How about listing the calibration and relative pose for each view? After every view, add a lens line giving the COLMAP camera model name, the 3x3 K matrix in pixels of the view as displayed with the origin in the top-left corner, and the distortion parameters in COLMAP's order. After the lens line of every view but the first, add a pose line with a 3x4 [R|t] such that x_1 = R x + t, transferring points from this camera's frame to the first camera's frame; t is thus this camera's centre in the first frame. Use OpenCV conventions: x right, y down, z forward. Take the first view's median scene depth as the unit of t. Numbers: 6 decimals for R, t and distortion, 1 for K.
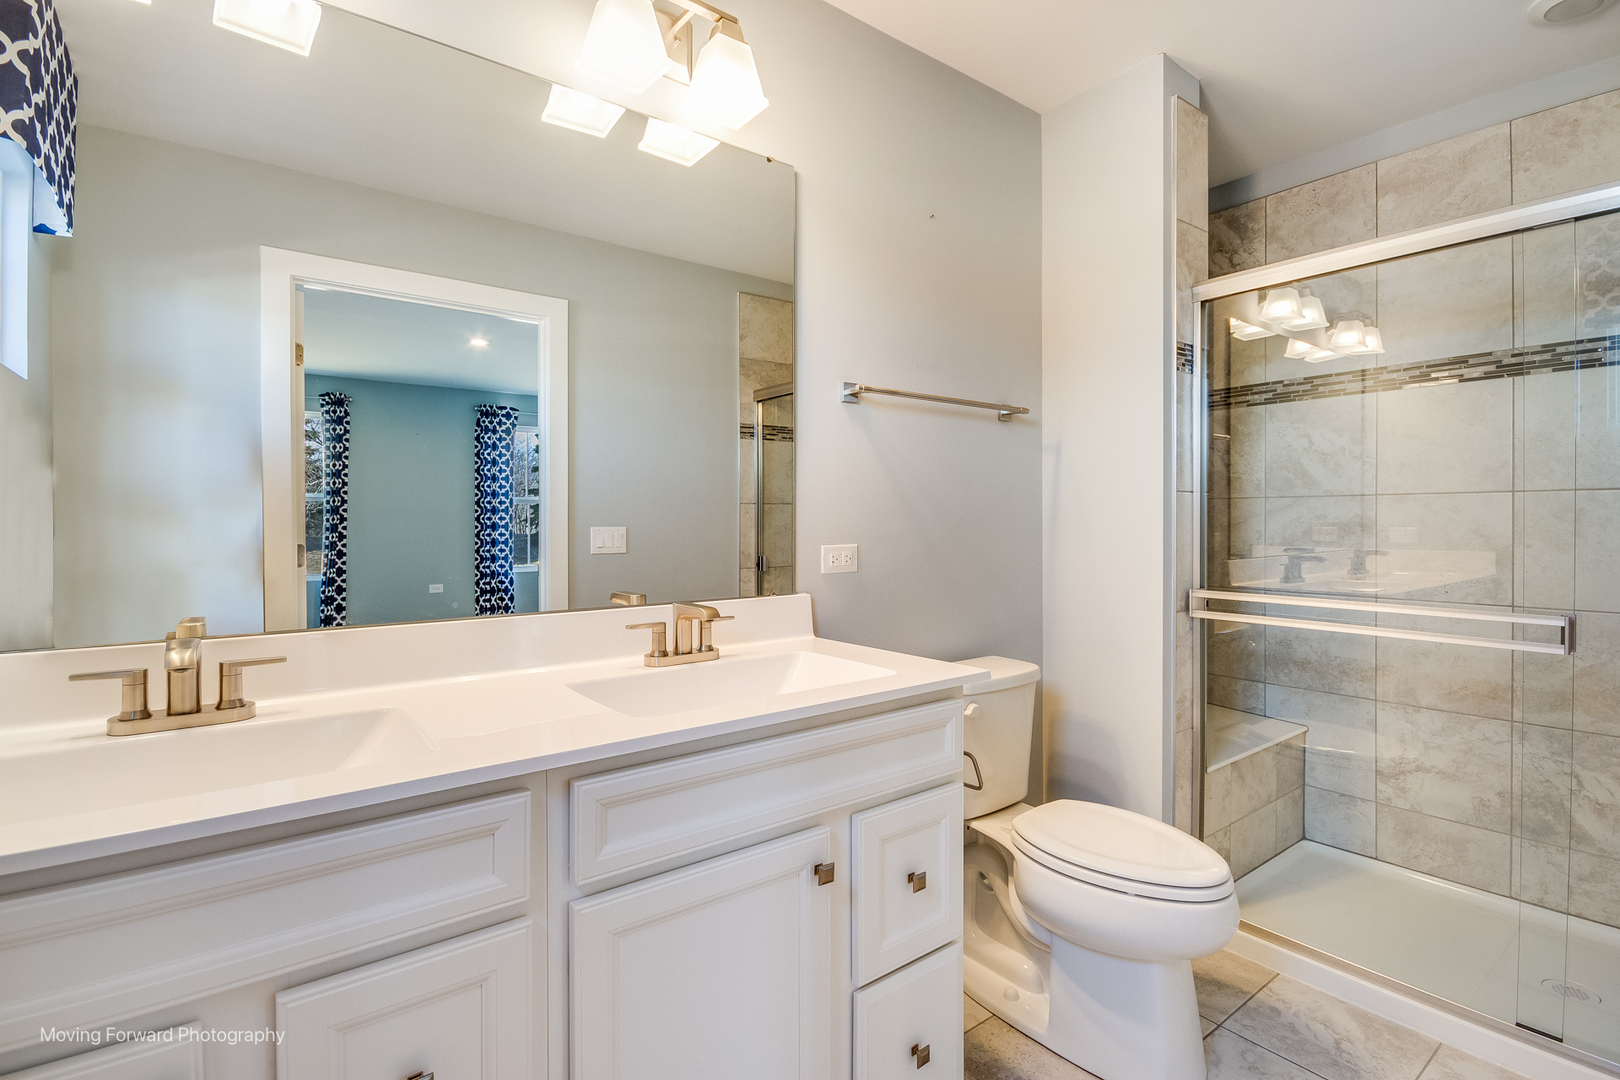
lens RADIAL K [[761.0, 0, 810.0], [0, 761.0, 540.0], [0, 0, 1]] dist [0.002389, -0.011649]
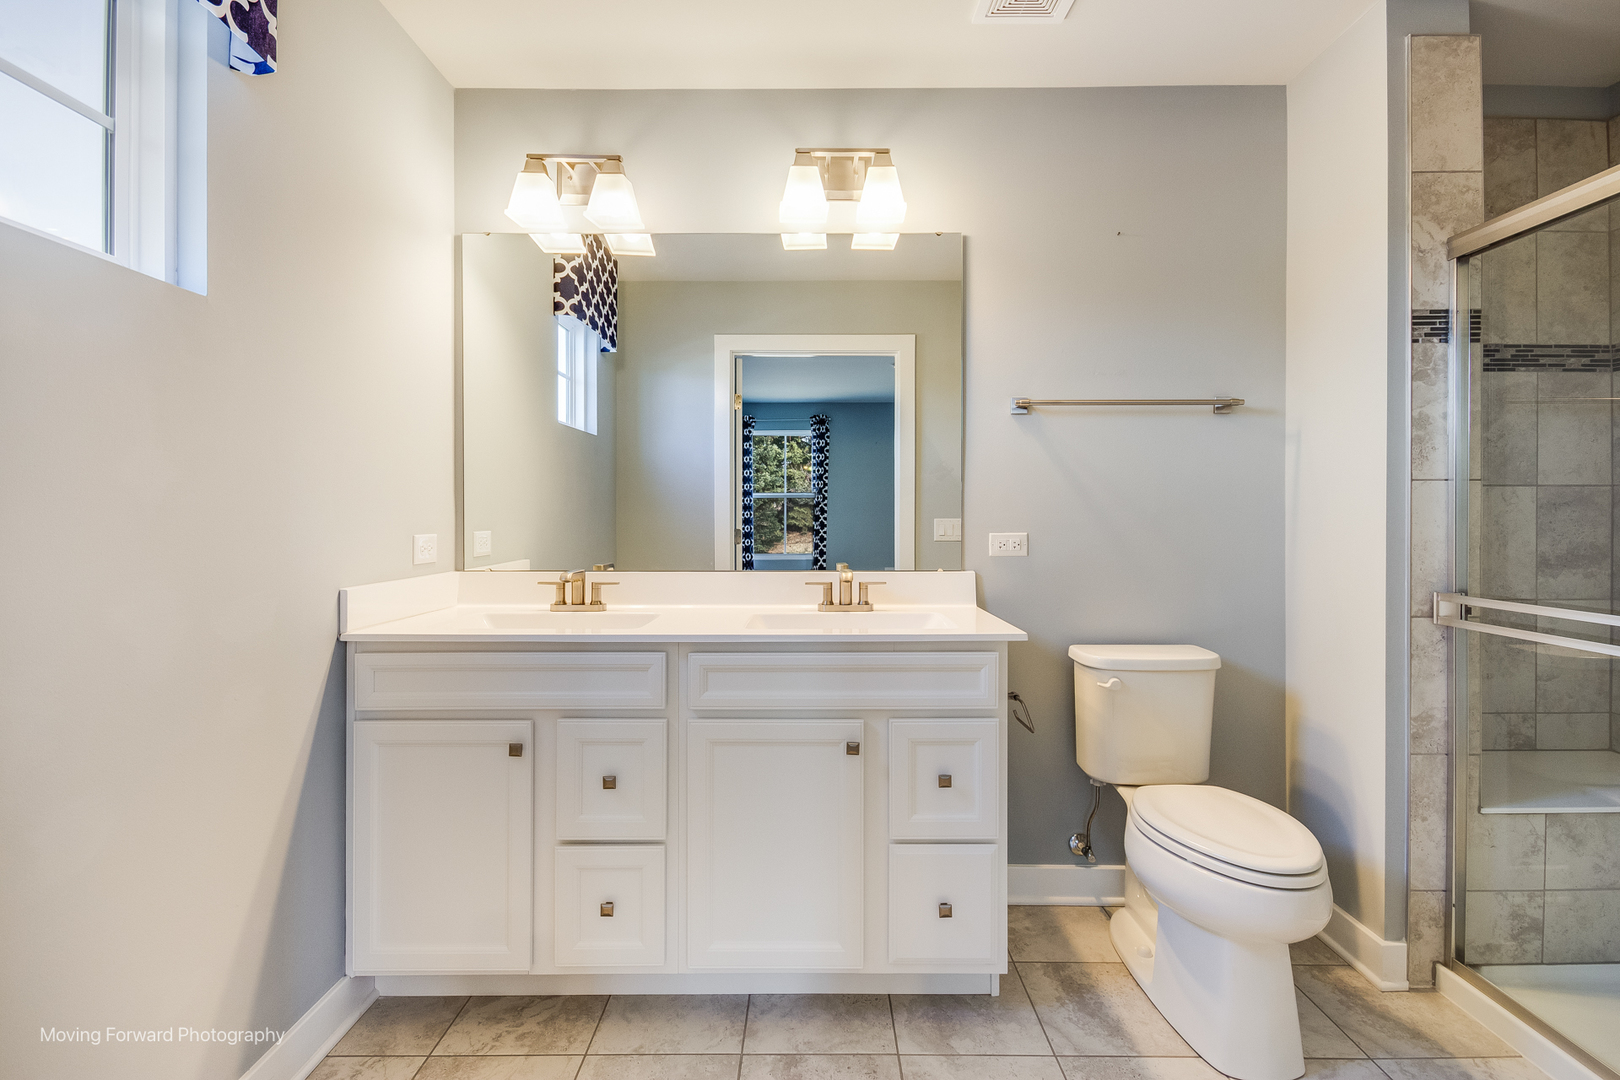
lens RADIAL K [[778.4, 0, 811.6], [0, 778.4, 536.3], [0, 0, 1]] dist [-0.000793, -0.000134]
pose [[0.785675, 0.019188, -0.618342, 0.568417], [-0.016819, 0.999812, 0.009655, 0.004702], [0.618411, 0.002814, 0.785850, -0.164327]]
